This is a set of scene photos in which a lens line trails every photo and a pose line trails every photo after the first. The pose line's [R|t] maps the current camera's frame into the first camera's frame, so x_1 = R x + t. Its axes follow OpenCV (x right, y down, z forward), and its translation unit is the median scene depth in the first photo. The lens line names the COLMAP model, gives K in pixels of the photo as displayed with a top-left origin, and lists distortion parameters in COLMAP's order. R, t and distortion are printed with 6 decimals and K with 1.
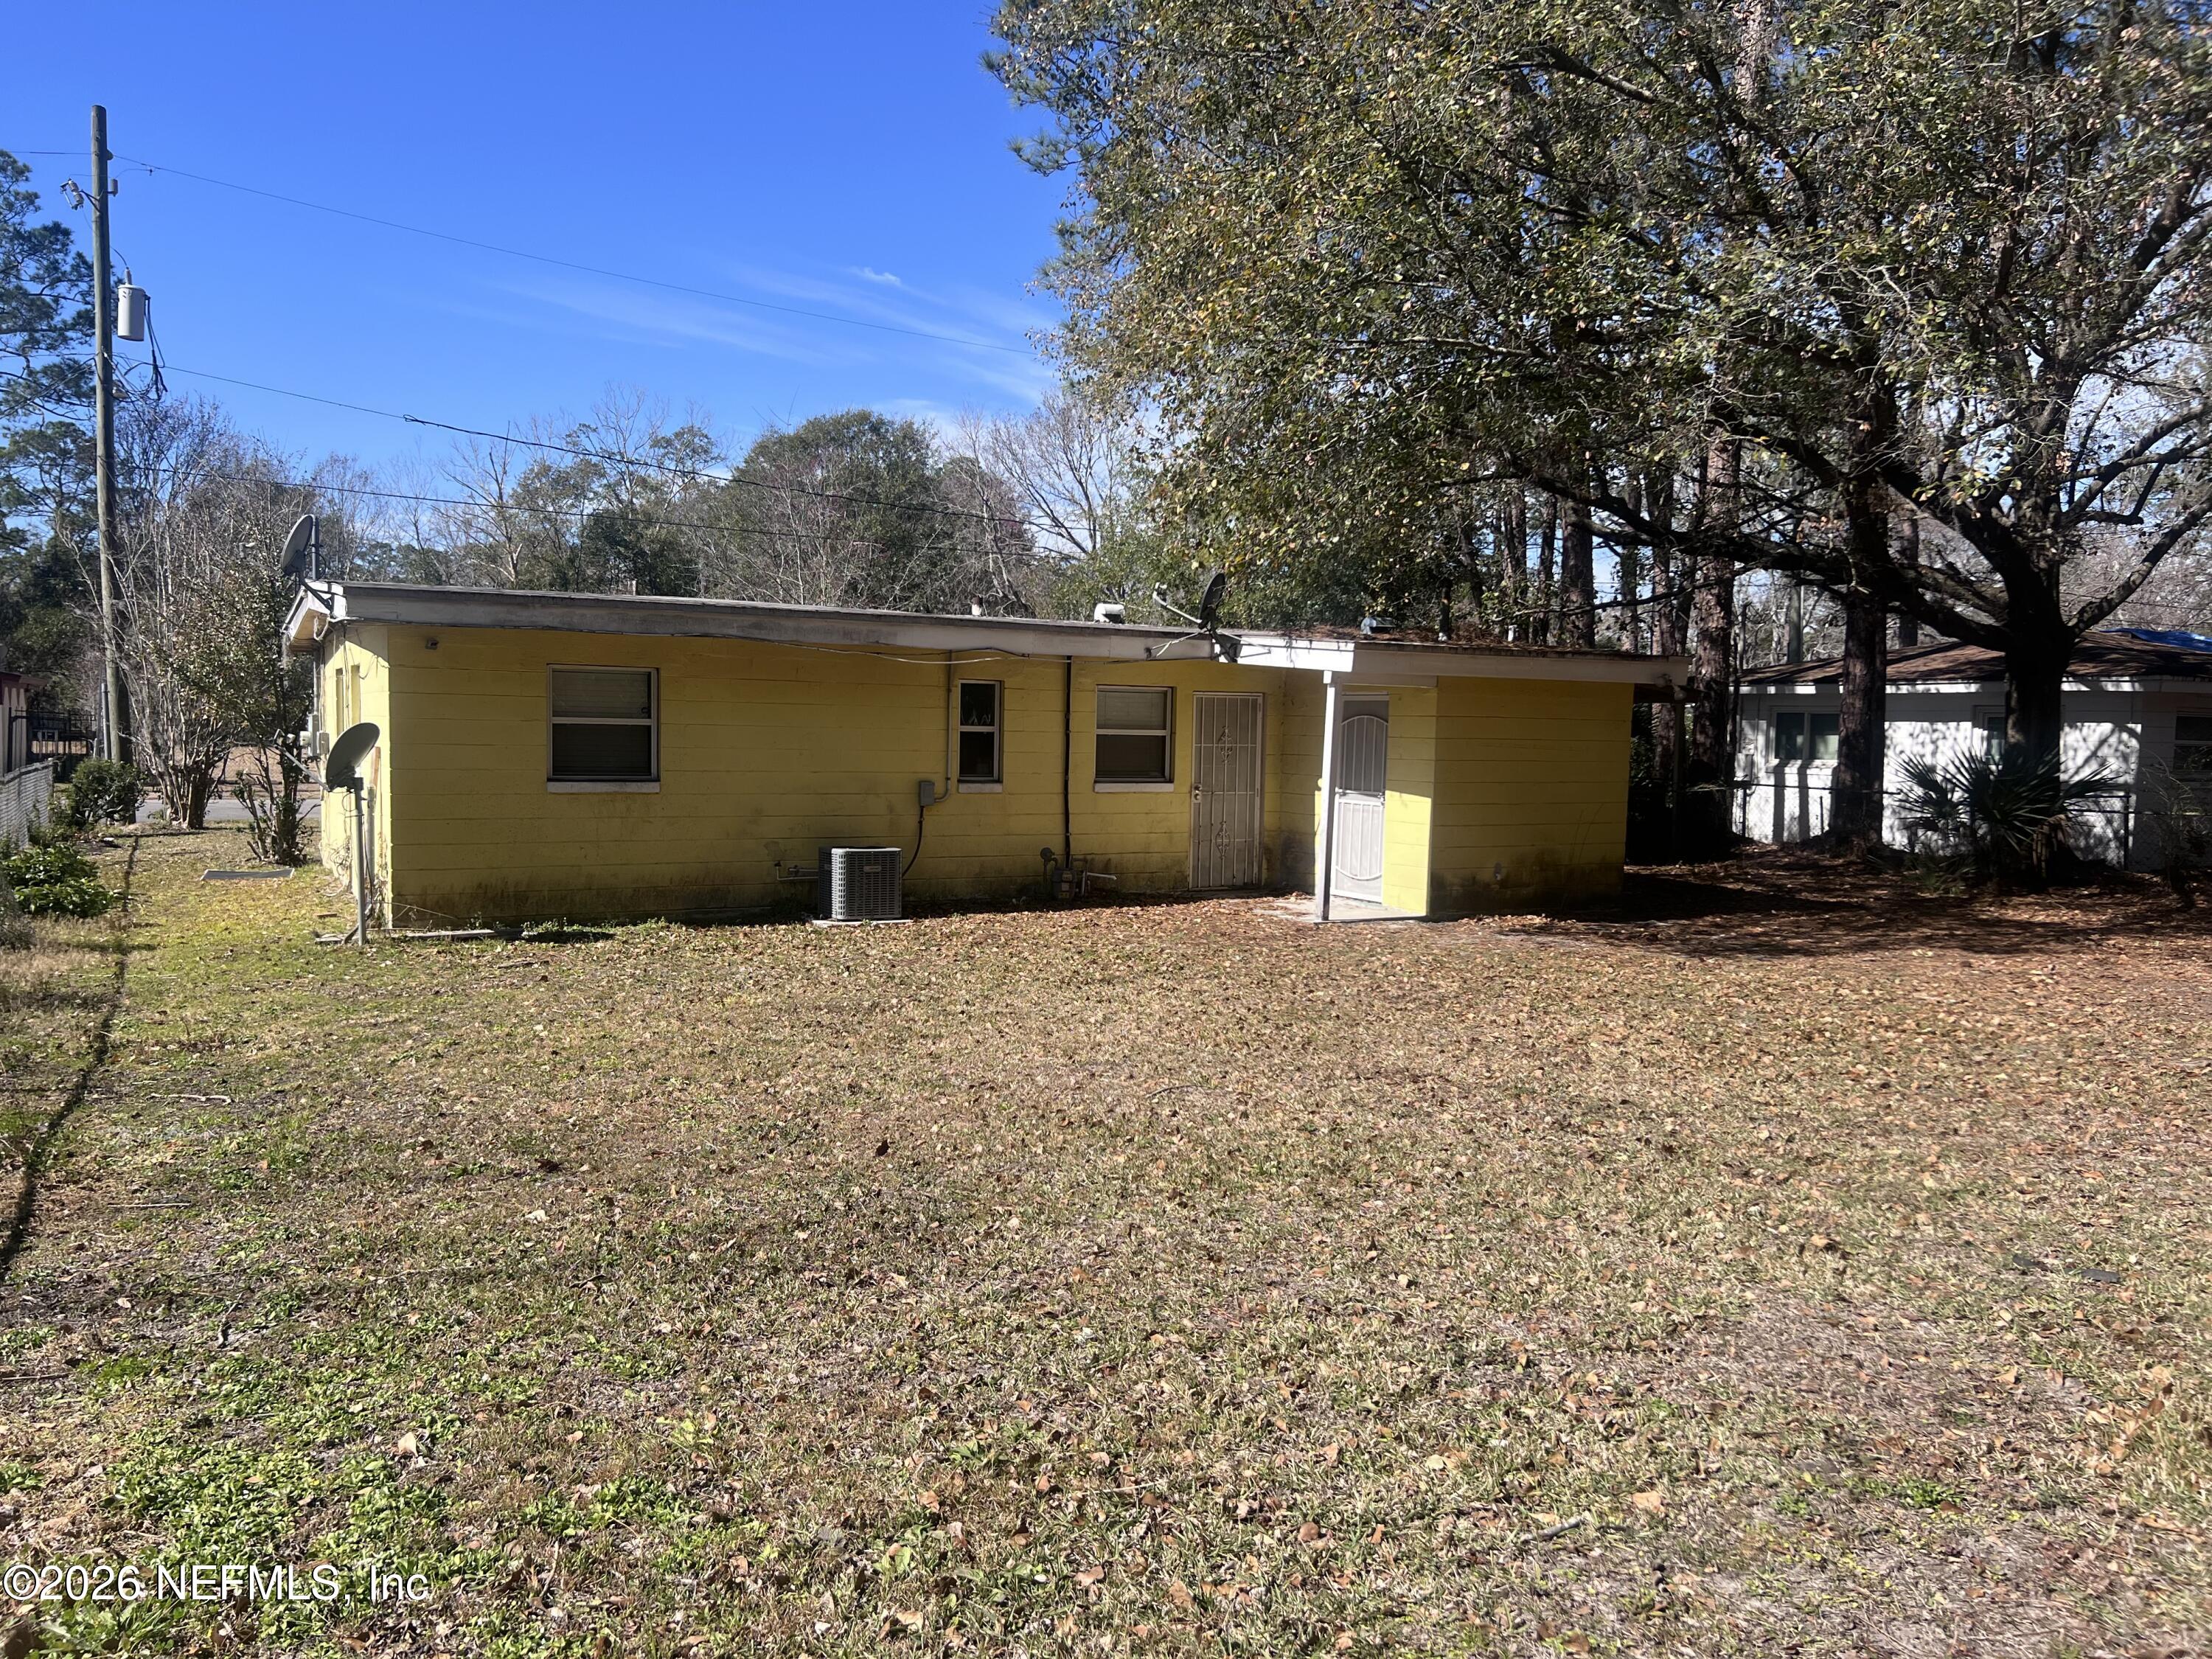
lens RADIAL K [[1680.1, 0, 1105.7], [0, 1680.1, 828.3], [0, 0, 1]] dist [0.041619, -0.041006]
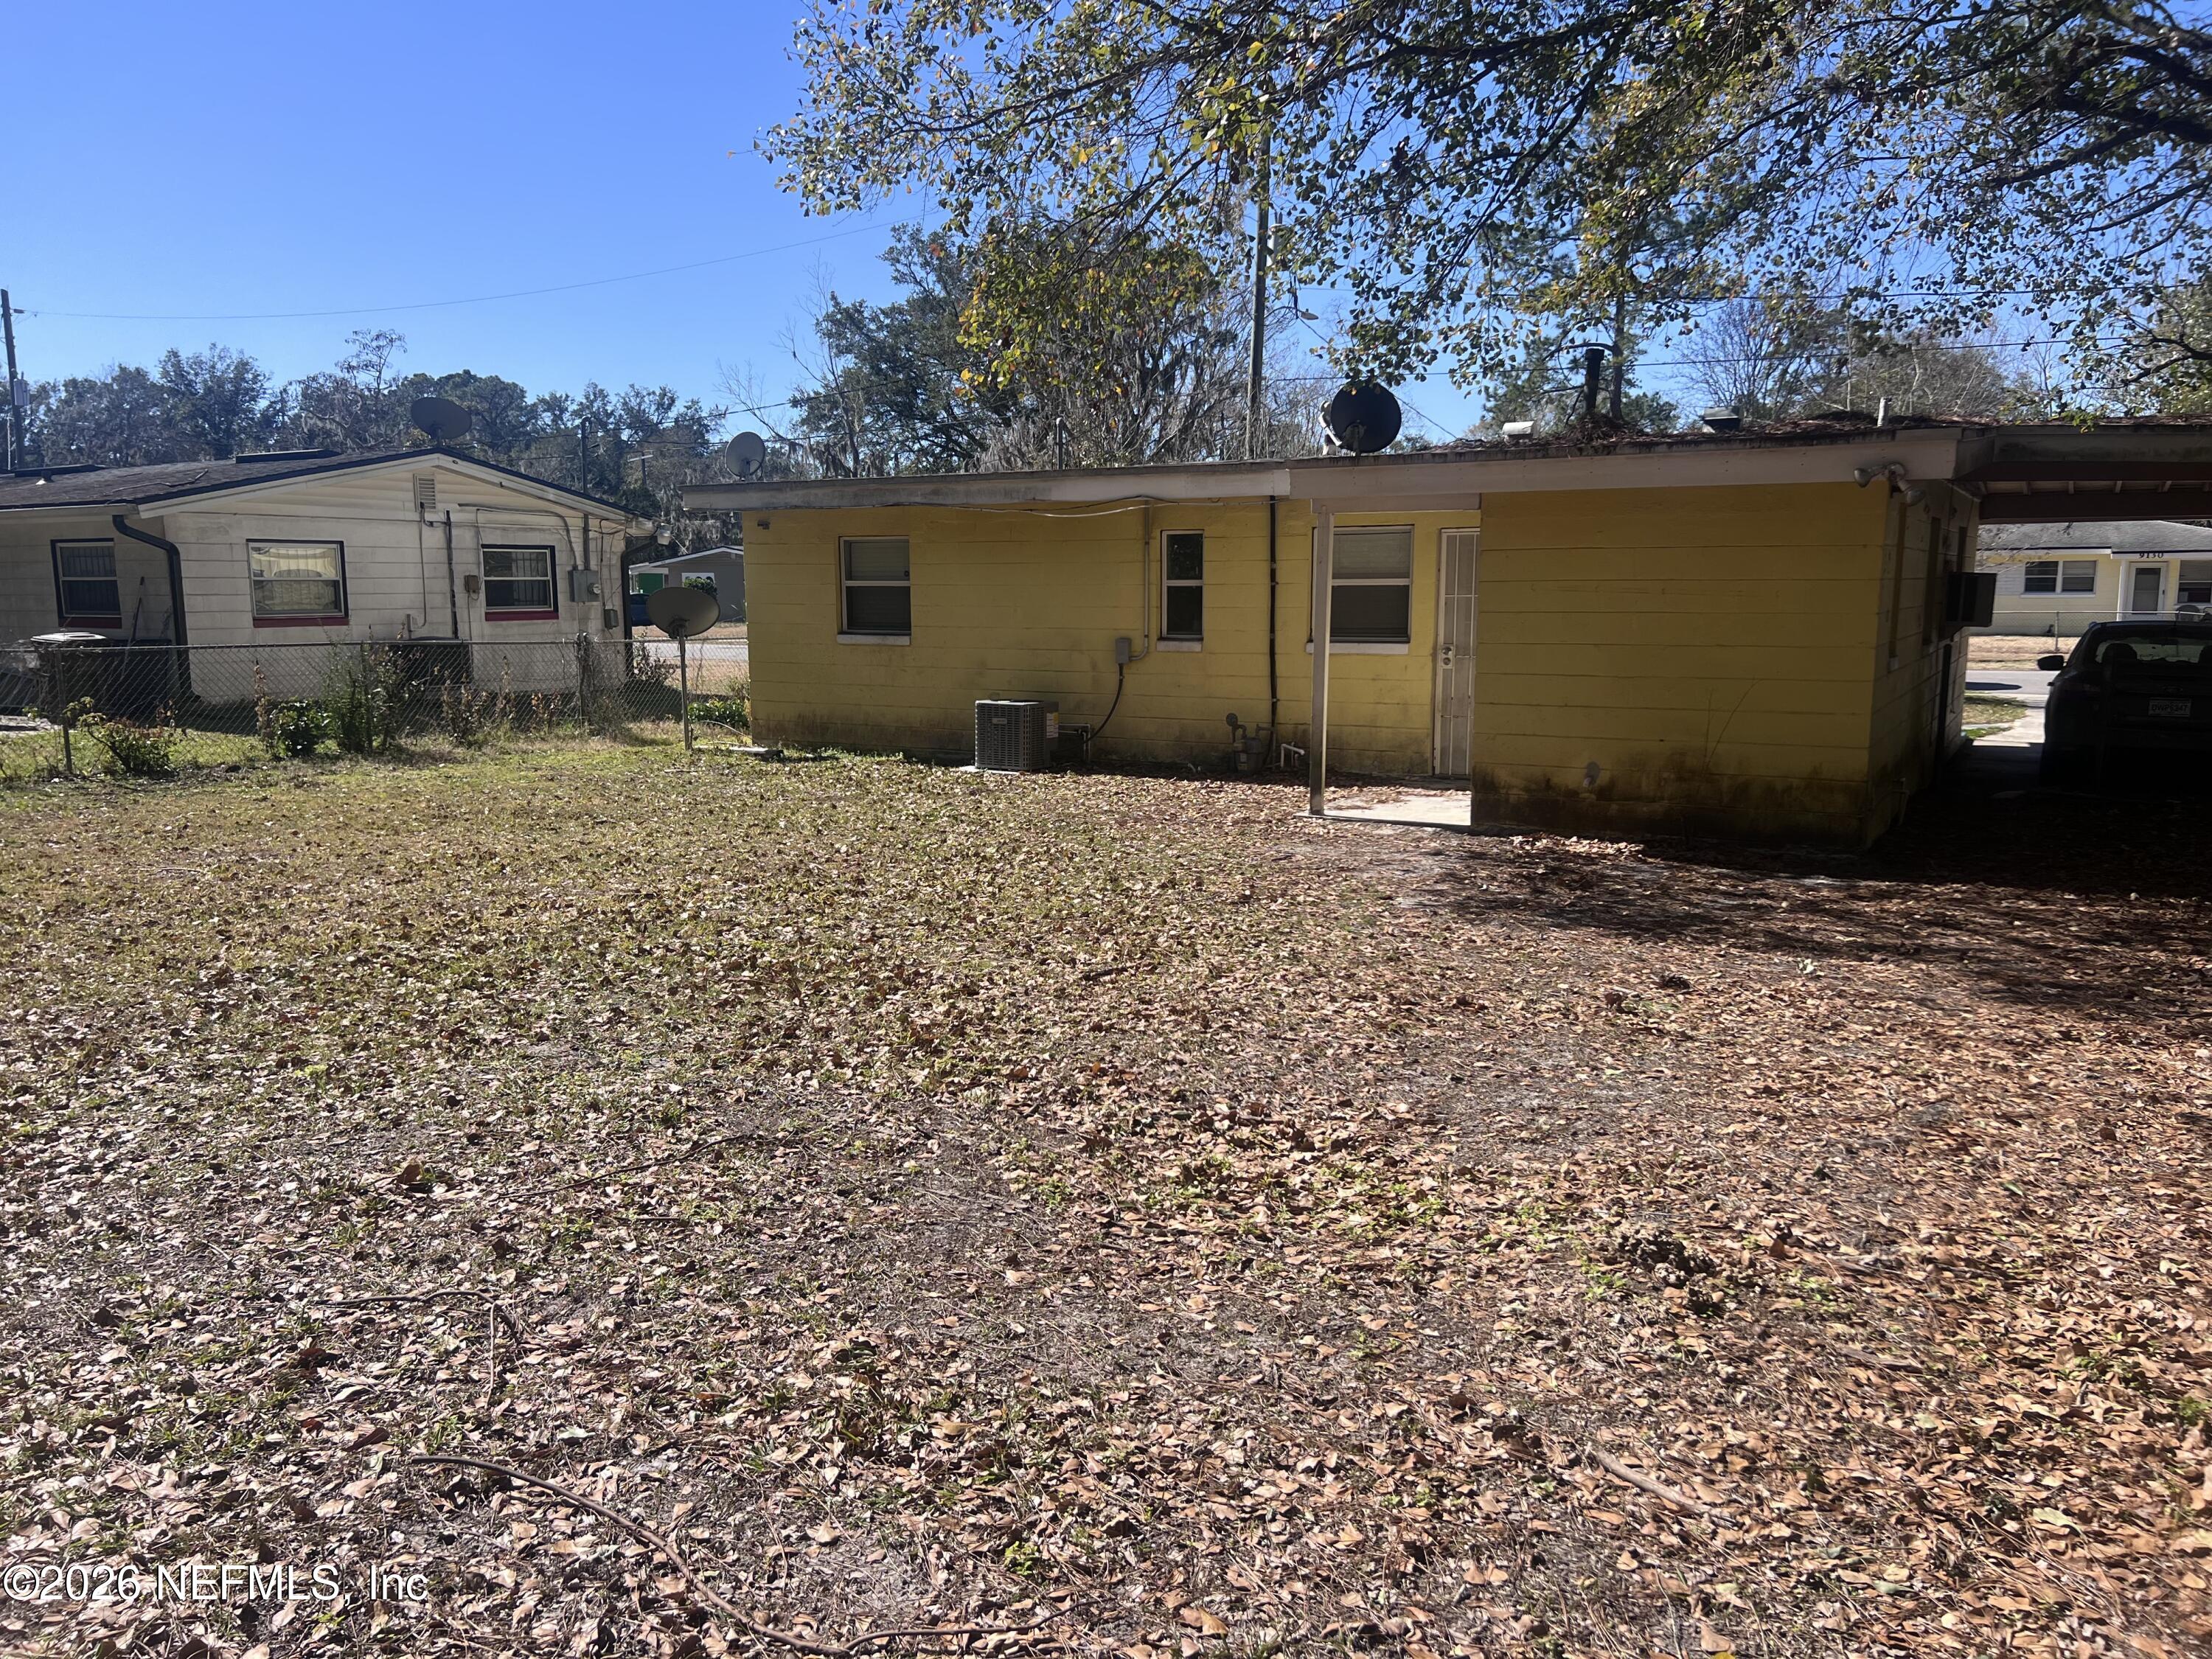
lens RADIAL K [[1680.1, 0, 1104.7], [0, 1680.1, 836.7], [0, 0, 1]] dist [0.041619, -0.041006]
pose [[0.494663, 0.103869, -0.862855, 0.738591], [-0.042804, 0.994539, 0.095182, -0.005623], [0.868030, -0.010149, 0.496408, 0.503628]]
